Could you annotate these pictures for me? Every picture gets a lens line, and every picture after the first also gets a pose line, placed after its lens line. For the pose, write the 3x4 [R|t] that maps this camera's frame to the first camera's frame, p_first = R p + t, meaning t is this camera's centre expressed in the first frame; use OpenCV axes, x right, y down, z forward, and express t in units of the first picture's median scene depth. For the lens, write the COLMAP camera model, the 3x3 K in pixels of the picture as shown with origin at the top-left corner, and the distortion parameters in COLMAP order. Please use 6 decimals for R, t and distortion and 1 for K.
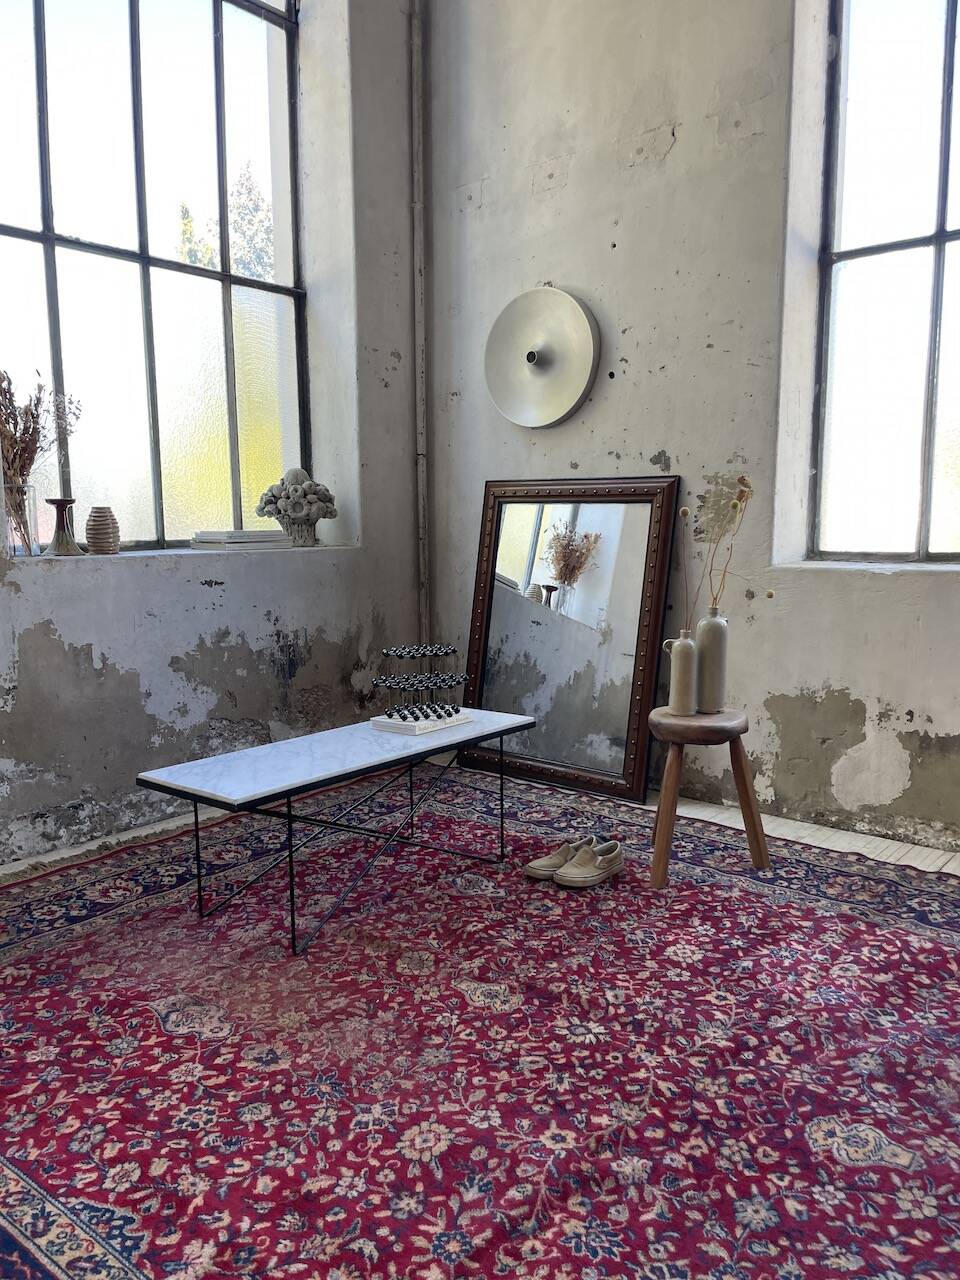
lens RADIAL K [[978.9, 0, 472.5], [0, 978.9, 651.3], [0, 0, 1]] dist [0.087230, -0.119991]
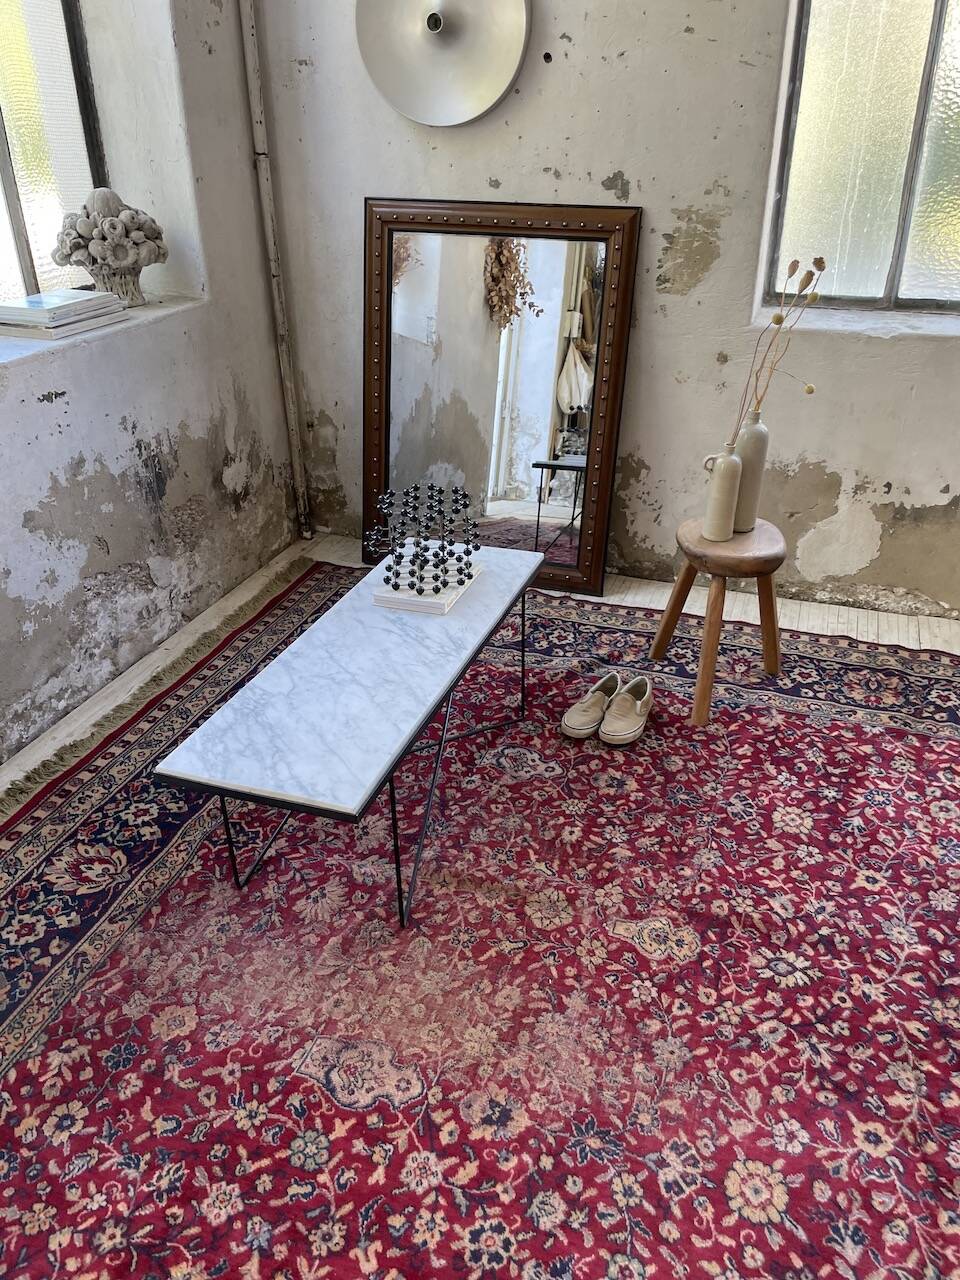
lens RADIAL K [[978.9, 0, 494.6], [0, 978.9, 632.9], [0, 0, 1]] dist [0.087230, -0.119991]
pose [[0.932797, -0.169522, 0.318045, -0.271577], [0.047314, 0.932434, 0.358230, -0.182472], [-0.357284, -0.319108, 0.877792, 0.260346]]
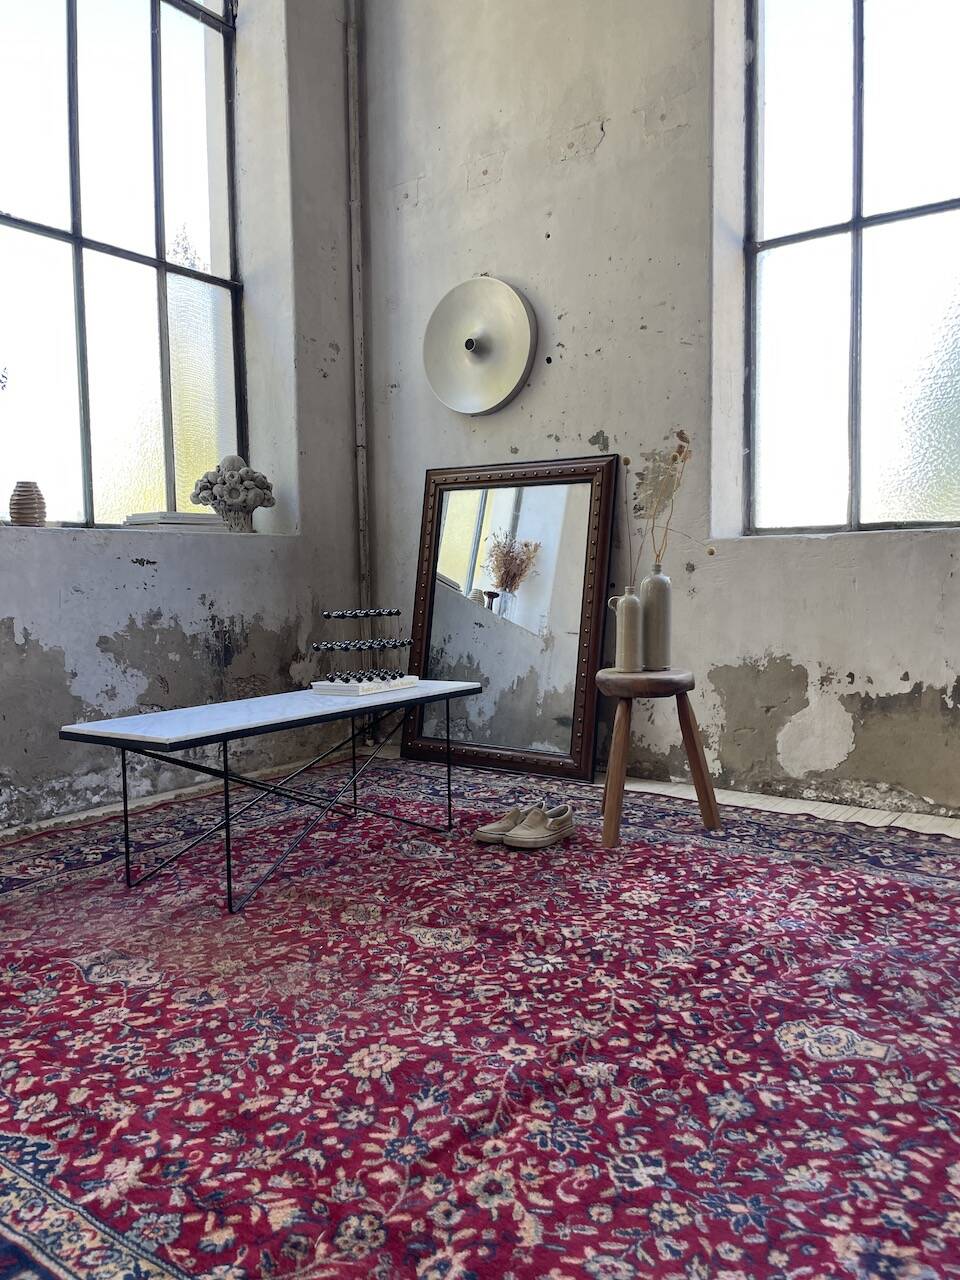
lens RADIAL K [[978.9, 0, 482.1], [0, 978.9, 627.7], [0, 0, 1]] dist [0.087230, -0.119991]
pose [[0.997291, -0.012061, 0.072564, -0.005875], [0.017973, 0.996522, -0.081373, 0.096731], [-0.071330, 0.082457, 0.994039, 0.023526]]
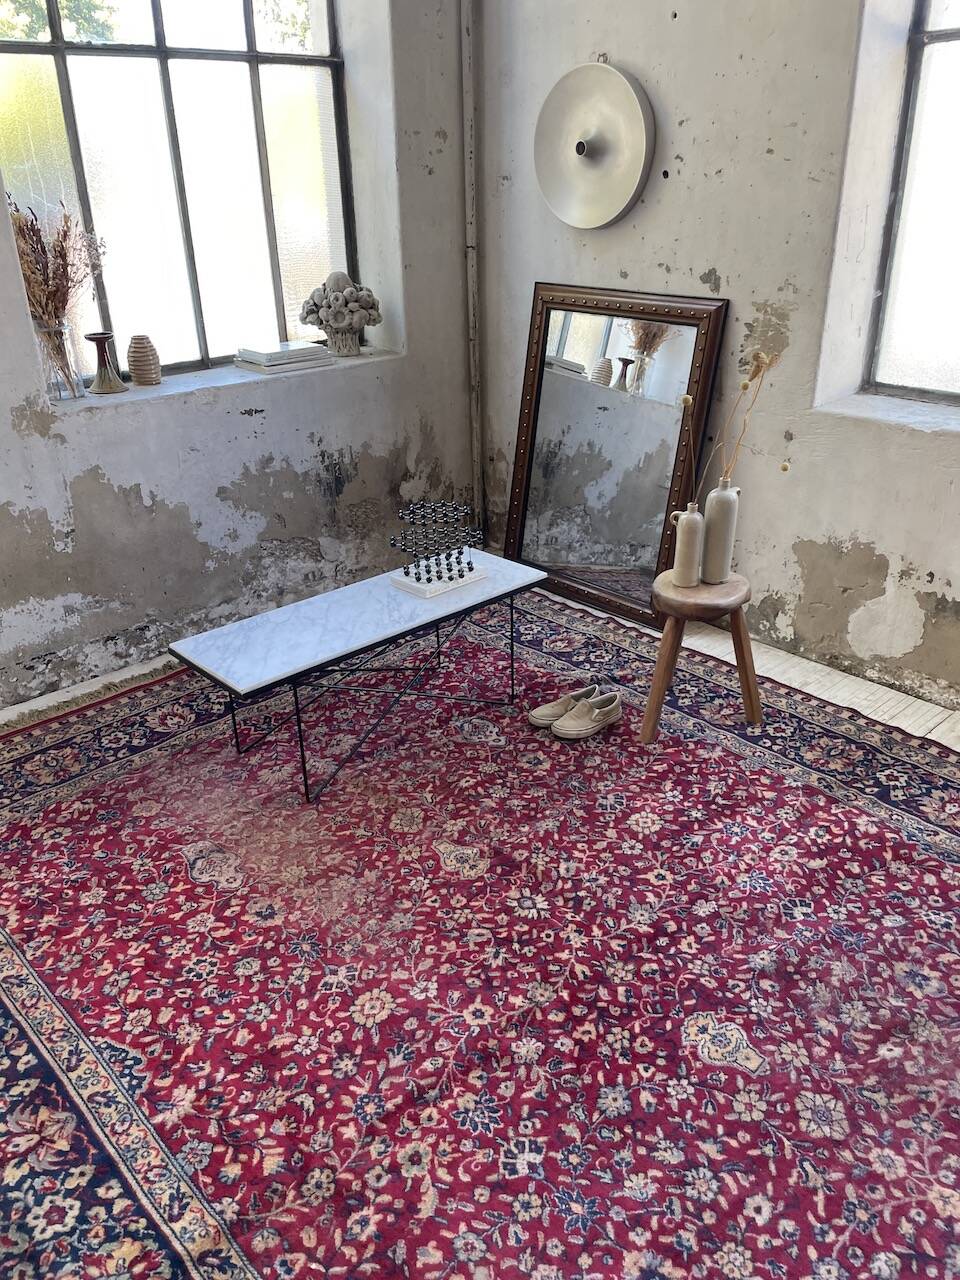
lens RADIAL K [[978.9, 0, 480.6], [0, 978.9, 639.7], [0, 0, 1]] dist [0.087230, -0.119991]
pose [[0.992006, 0.041679, -0.119111, 0.125416], [-0.003440, 0.952464, 0.304633, -0.190749], [0.126146, -0.301788, 0.944993, -0.014275]]
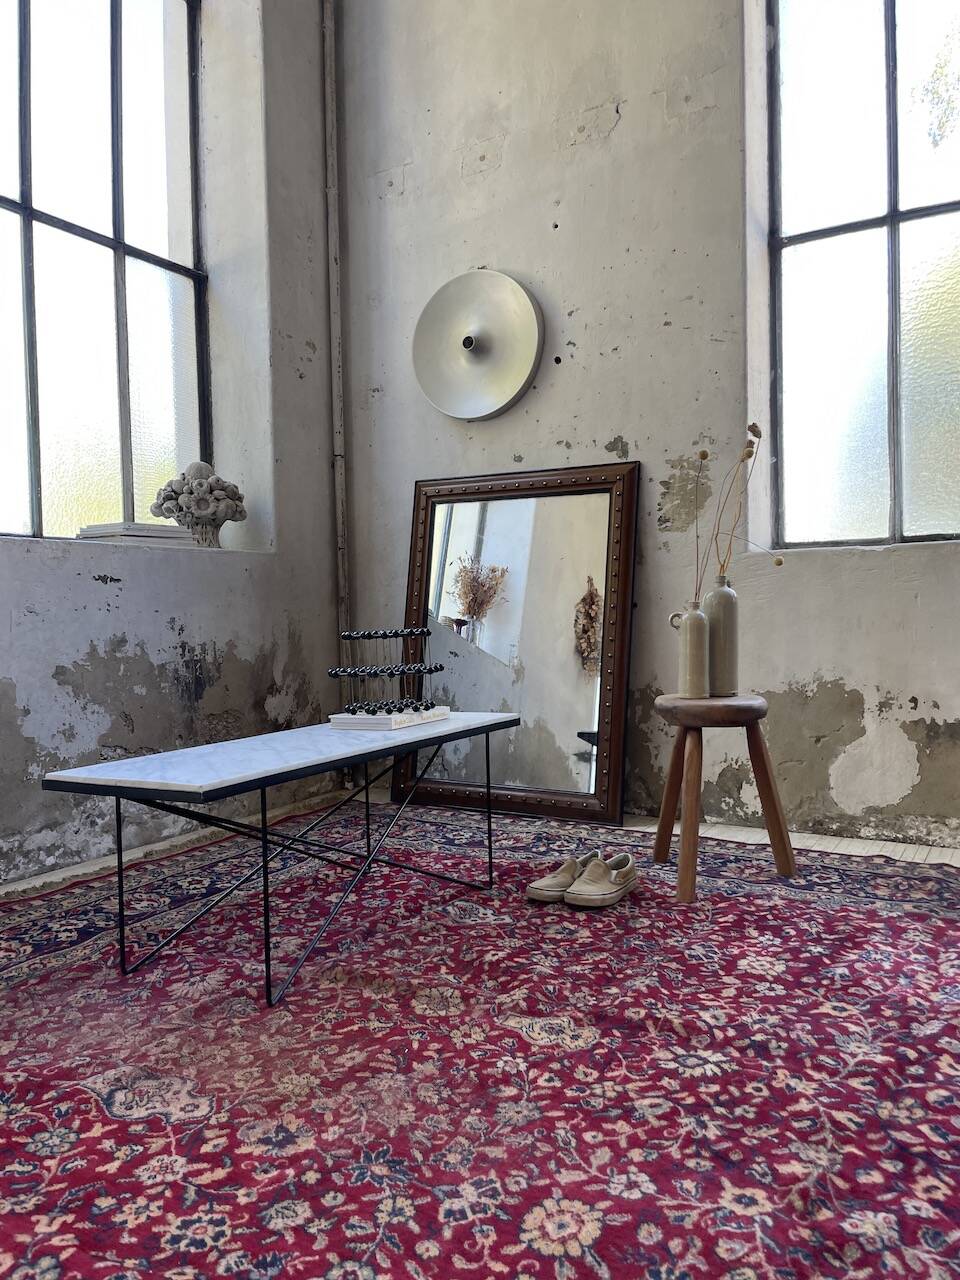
lens RADIAL K [[978.9, 0, 473.2], [0, 978.9, 625.8], [0, 0, 1]] dist [0.087230, -0.119991]
pose [[0.985836, -0.015617, 0.166986, -0.122220], [0.035979, 0.992167, -0.119622, 0.096923], [-0.163810, 0.123935, 0.978676, 0.173209]]
